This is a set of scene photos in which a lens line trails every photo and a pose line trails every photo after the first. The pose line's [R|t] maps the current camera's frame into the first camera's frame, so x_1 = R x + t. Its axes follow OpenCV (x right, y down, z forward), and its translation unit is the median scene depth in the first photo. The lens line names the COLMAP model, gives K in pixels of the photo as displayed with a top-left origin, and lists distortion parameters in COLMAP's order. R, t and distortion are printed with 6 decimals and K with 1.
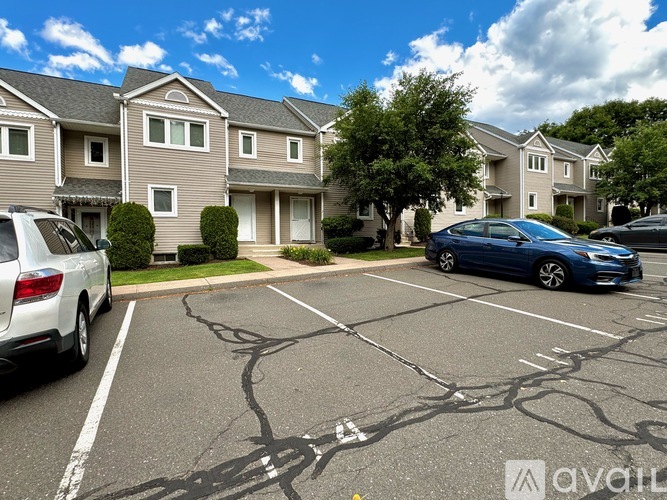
lens RADIAL K [[351.0, 0, 346.0], [0, 351.0, 240.2], [0, 0, 1]] dist [0.000644, 0.000411]
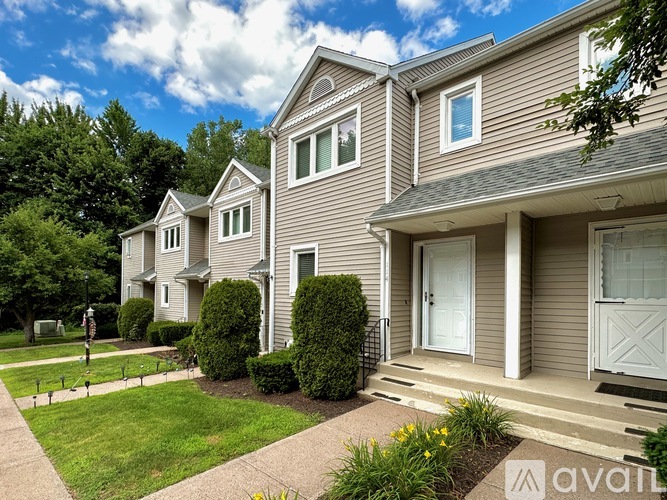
lens RADIAL K [[356.1, 0, 333.9], [0, 356.1, 290.5], [0, 0, 1]] dist [-0.001677, -0.000277]
pose [[0.296257, 0.004214, -0.955099, 0.082461], [-0.020984, 0.999778, -0.002098, -0.072422], [0.954878, 0.020663, 0.296280, 0.817784]]
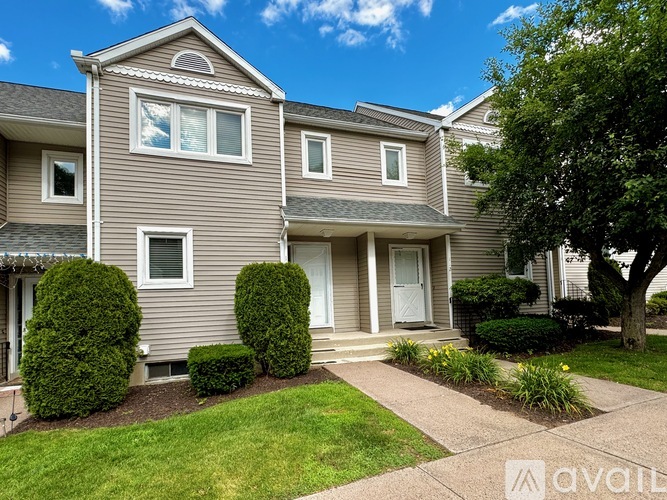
lens RADIAL K [[353.6, 0, 333.3], [0, 353.6, 283.5], [0, 0, 1]] dist [-0.001270, -0.000403]
pose [[0.987917, -0.031603, -0.151729, -0.191780], [0.022971, 0.998034, -0.058309, -0.036611], [0.153273, 0.054119, 0.986701, 0.500597]]
